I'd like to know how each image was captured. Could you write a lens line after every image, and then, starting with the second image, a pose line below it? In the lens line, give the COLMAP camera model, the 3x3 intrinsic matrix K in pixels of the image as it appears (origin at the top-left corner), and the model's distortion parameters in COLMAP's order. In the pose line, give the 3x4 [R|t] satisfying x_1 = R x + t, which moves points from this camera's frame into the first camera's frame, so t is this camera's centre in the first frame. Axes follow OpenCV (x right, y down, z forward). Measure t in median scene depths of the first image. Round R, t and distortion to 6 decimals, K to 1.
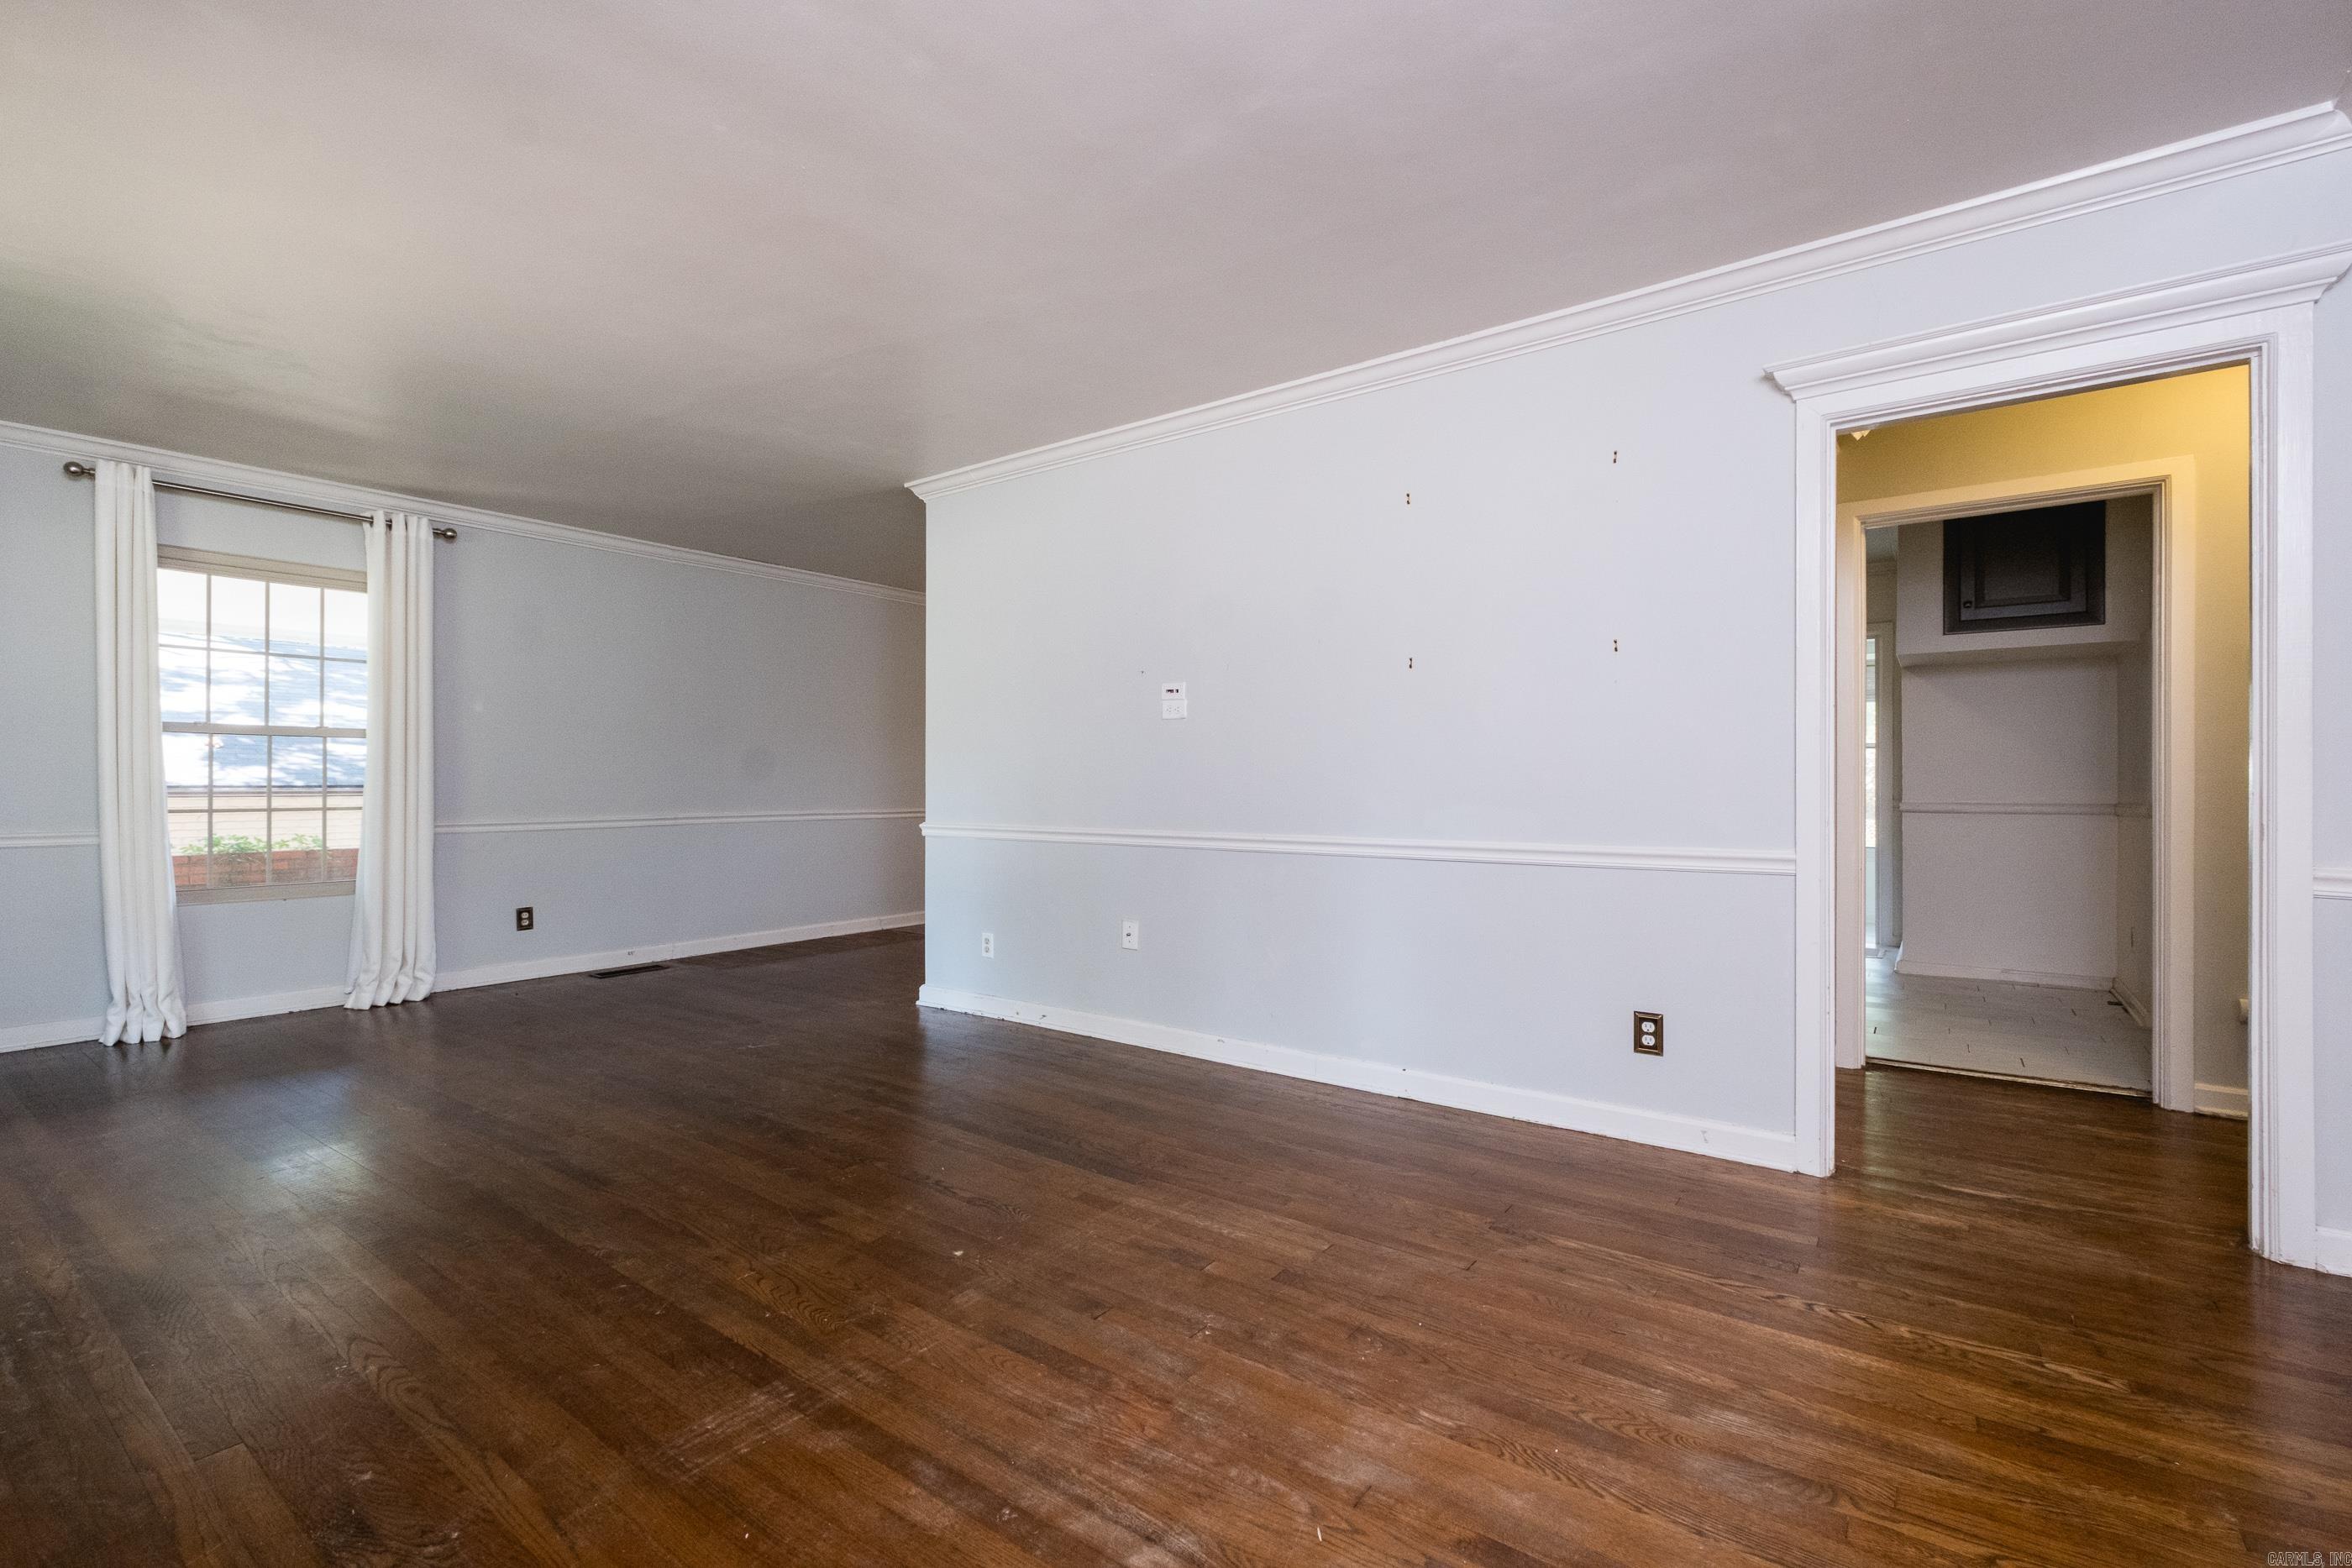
lens RADIAL K [[988.8, 0, 1179.1], [0, 988.8, 783.7], [0, 0, 1]] dist [0.002434, -0.000678]
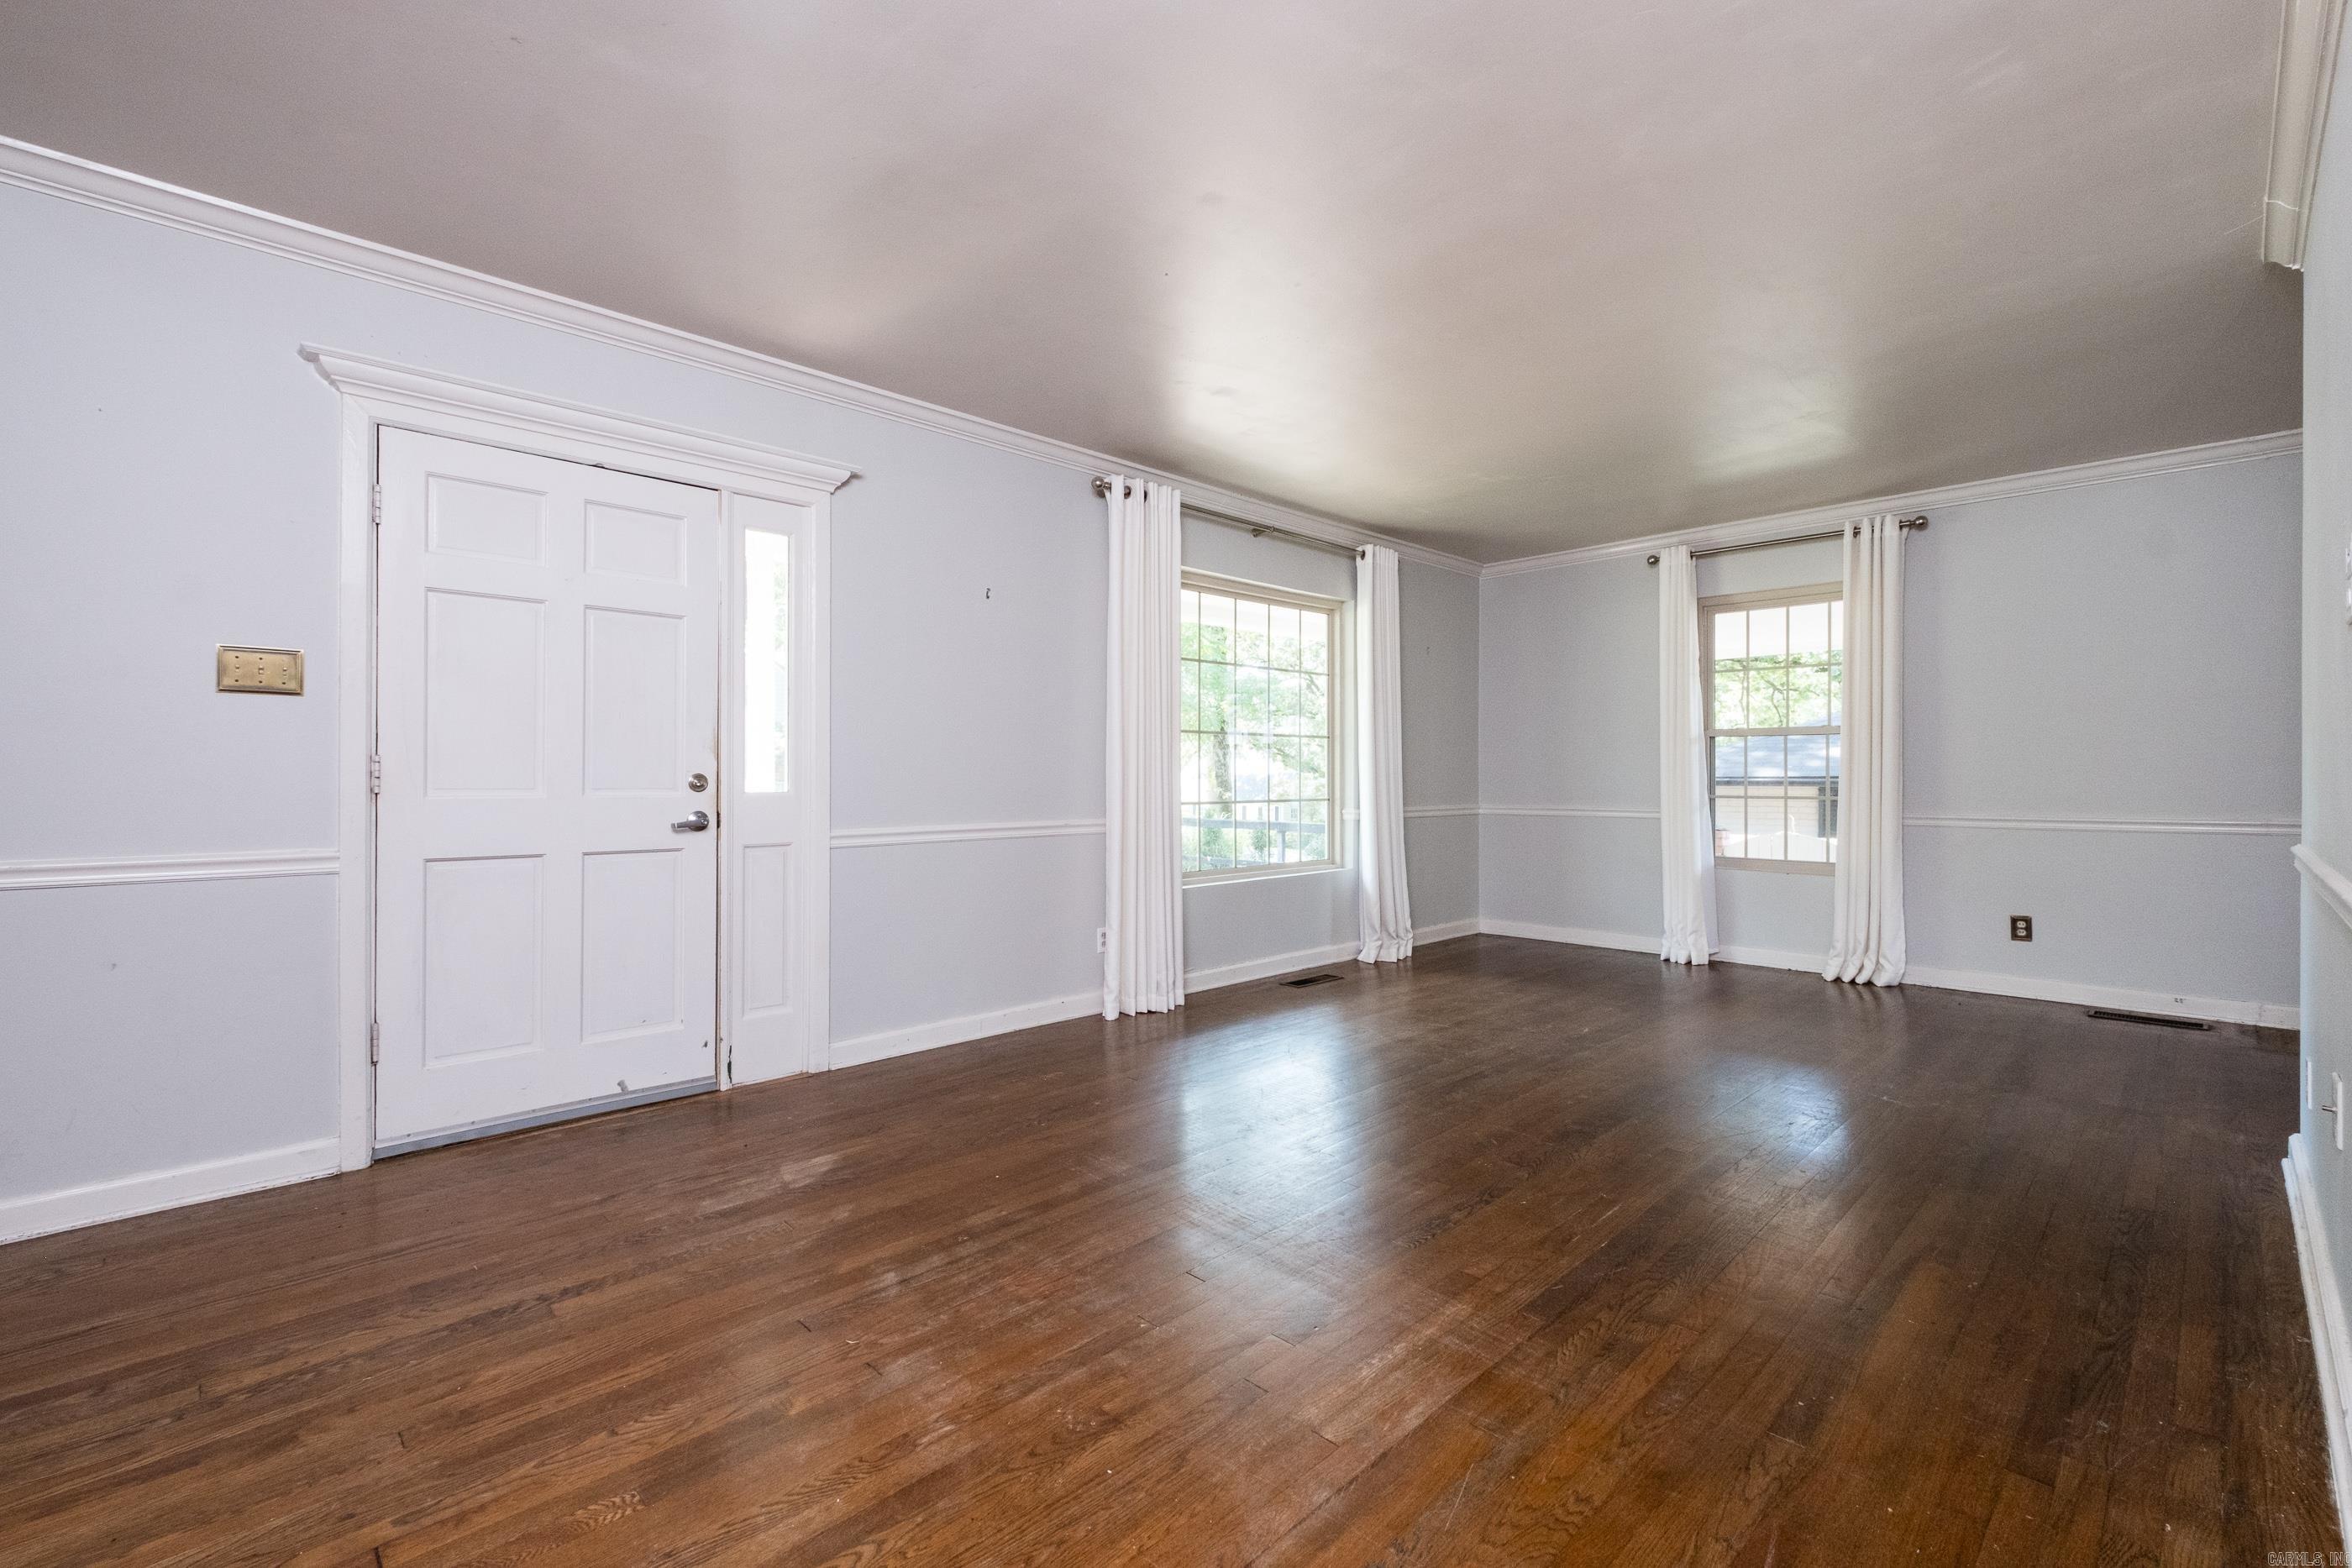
lens RADIAL K [[1019.5, 0, 1191.4], [0, 1019.5, 782.9], [0, 0, 1]] dist [0.001562, -0.000519]
pose [[-0.139053, 0.006882, -0.990261, 0.443046], [0.001543, 0.999976, 0.006733, -0.000559], [0.990284, -0.000591, -0.139060, 0.507598]]
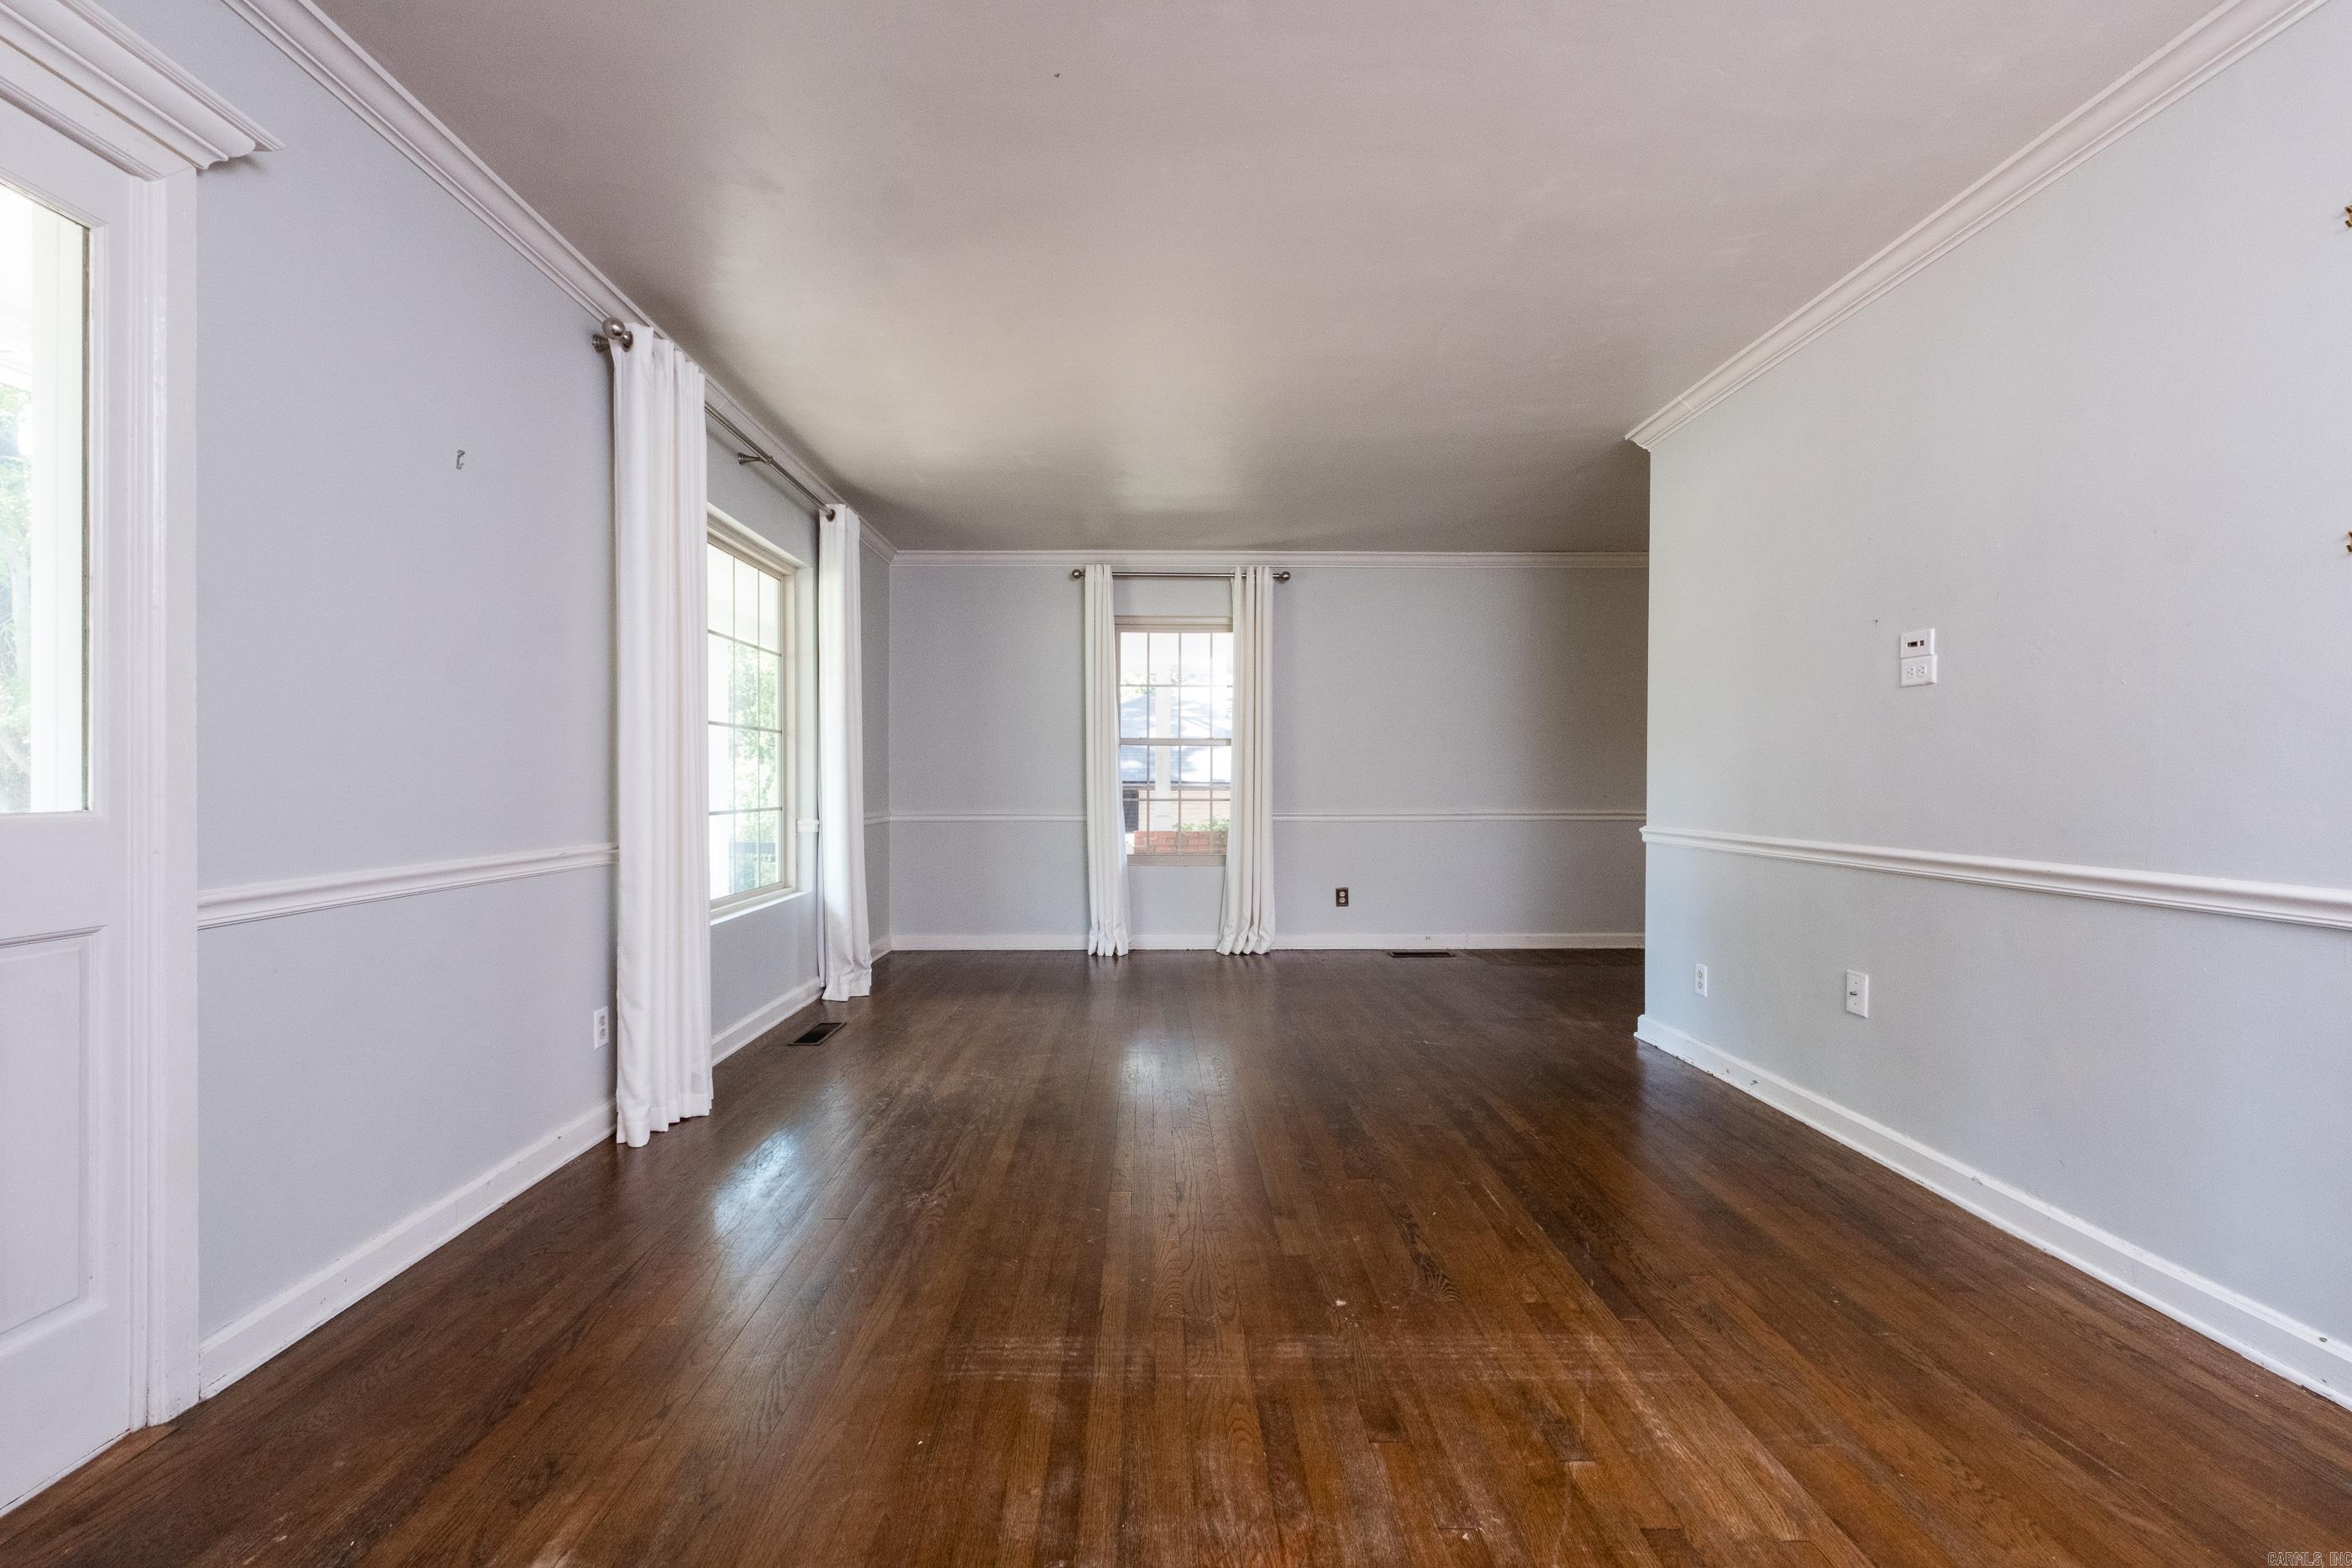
lens RADIAL K [[1009.1, 0, 1194.0], [0, 1009.1, 790.5], [0, 0, 1]] dist [-0.000462, -0.000407]
pose [[0.621571, 0.008395, -0.783313, 0.204222], [-0.001377, 0.999953, 0.009625, 0.000411], [0.783357, -0.004904, 0.621553, 0.164819]]
